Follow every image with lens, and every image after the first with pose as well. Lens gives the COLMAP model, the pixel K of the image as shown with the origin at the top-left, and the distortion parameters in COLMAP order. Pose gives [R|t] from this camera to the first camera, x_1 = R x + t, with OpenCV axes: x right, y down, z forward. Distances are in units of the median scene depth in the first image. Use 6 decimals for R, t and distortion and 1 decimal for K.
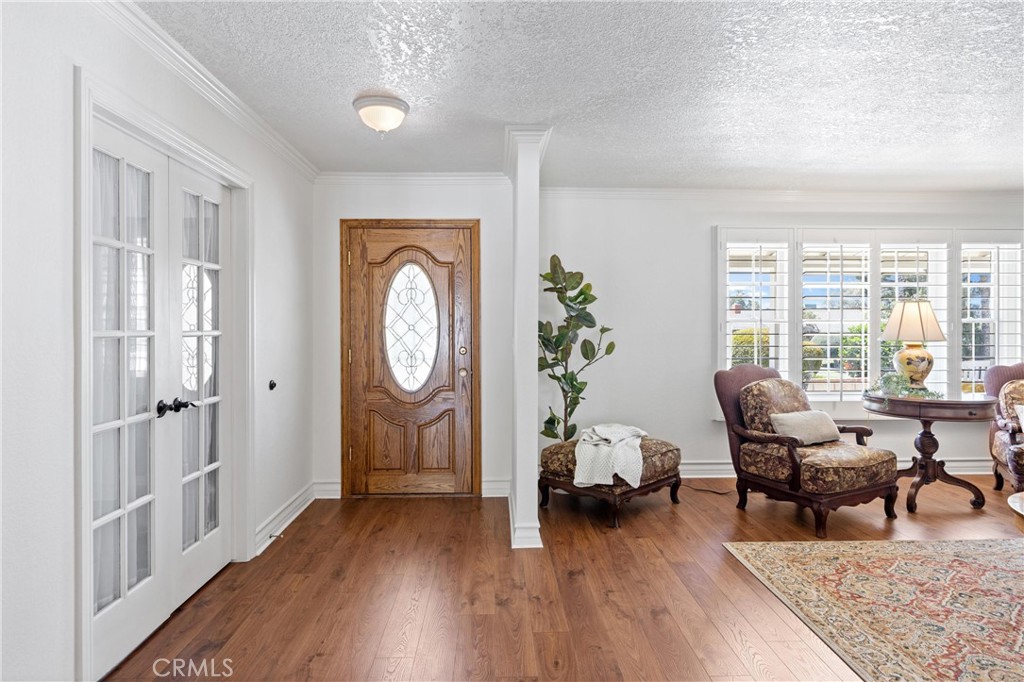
lens RADIAL K [[565.8, 0, 515.1], [0, 565.8, 329.9], [0, 0, 1]] dist [-0.000606, -0.000653]
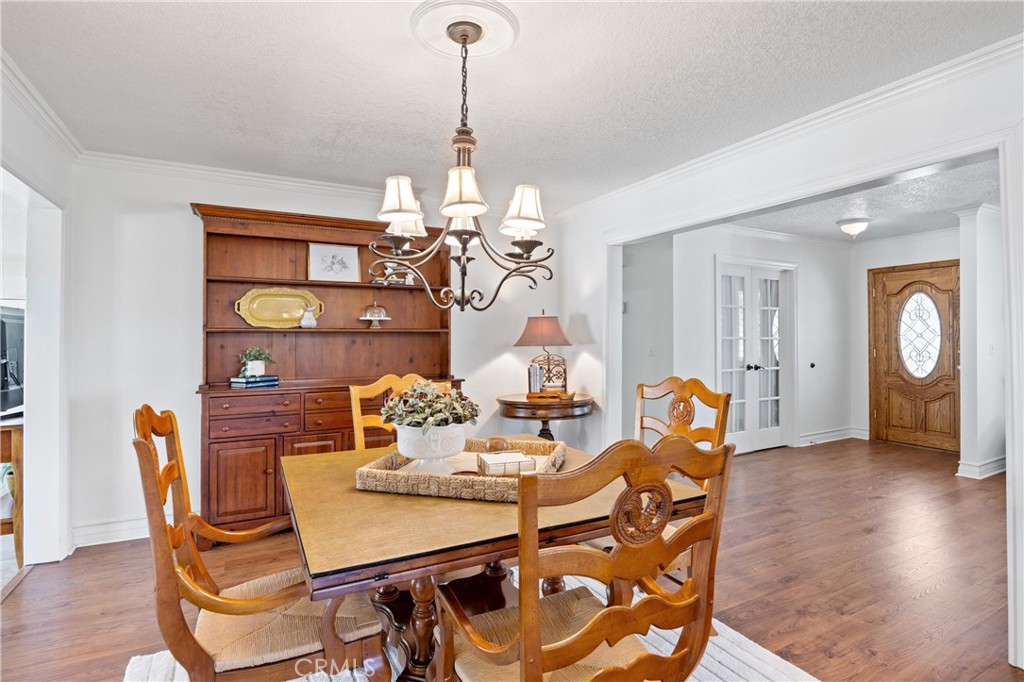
lens RADIAL K [[517.4, 0, 513.8], [0, 517.4, 332.1], [0, 0, 1]] dist [-0.004535, -0.000284]
pose [[0.414092, -0.012477, -0.910150, 0.621409], [0.000123, 0.999907, -0.013651, 0.006026], [0.910235, 0.005540, 0.414055, -0.548688]]
